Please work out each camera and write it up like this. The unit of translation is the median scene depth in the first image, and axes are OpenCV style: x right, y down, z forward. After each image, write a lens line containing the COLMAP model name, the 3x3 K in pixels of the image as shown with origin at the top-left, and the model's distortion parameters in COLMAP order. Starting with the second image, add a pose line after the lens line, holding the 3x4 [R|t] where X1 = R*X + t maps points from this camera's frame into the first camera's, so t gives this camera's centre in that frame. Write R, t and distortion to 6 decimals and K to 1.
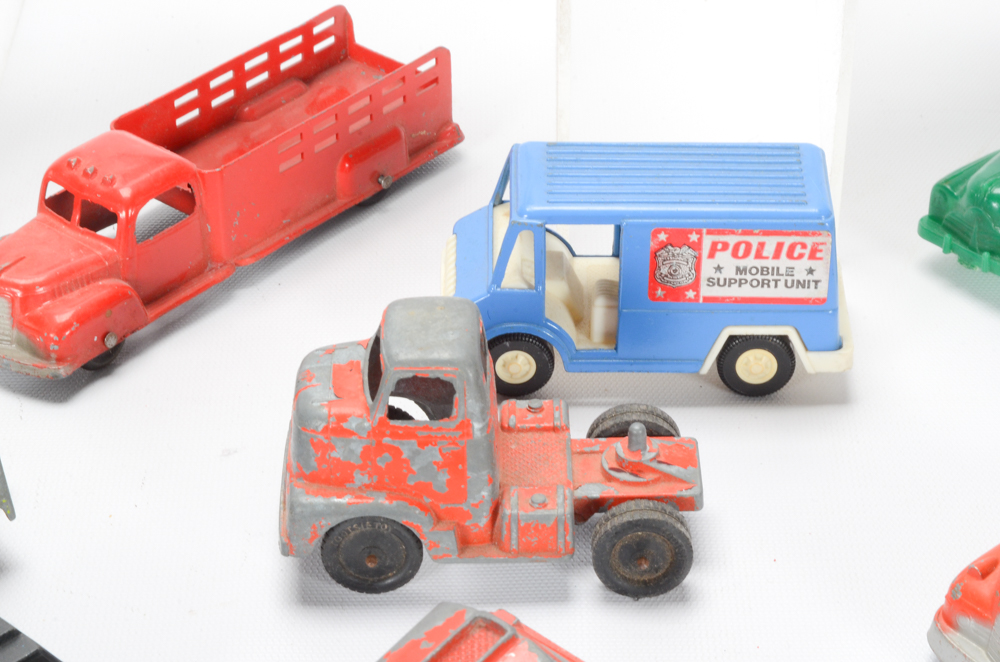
lens RADIAL K [[3132.9, 0, 501.2], [0, 3132.9, 332.0], [0, 0, 1]] dist [0.290273, 0.000000]
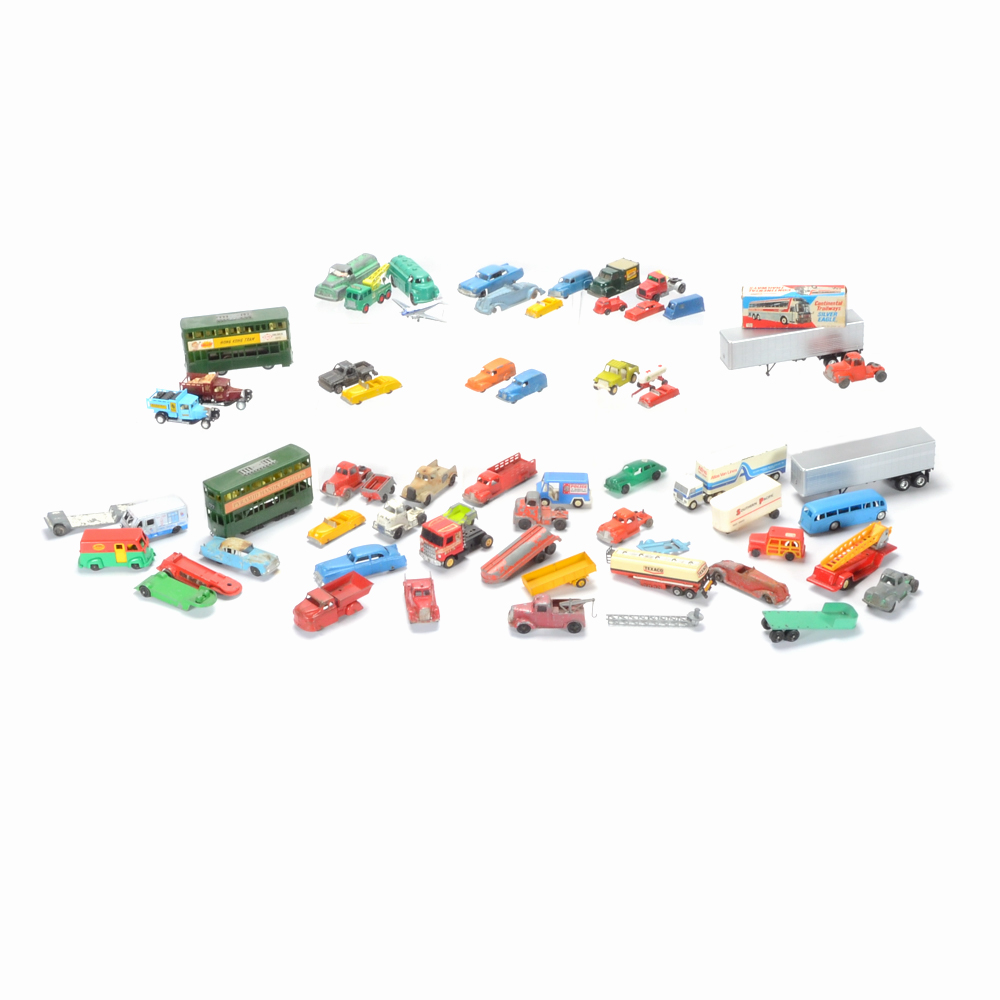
lens RADIAL K [[1744.0, 0, 494.4], [0, 1744.0, 496.4], [0, 0, 1]] dist [-0.137648, 0.000000]
pose [[0.999248, 0.008235, -0.037896, 0.041231], [-0.010896, 0.997448, -0.070565, 0.279037], [0.037218, 0.070925, 0.996787, -2.985654]]
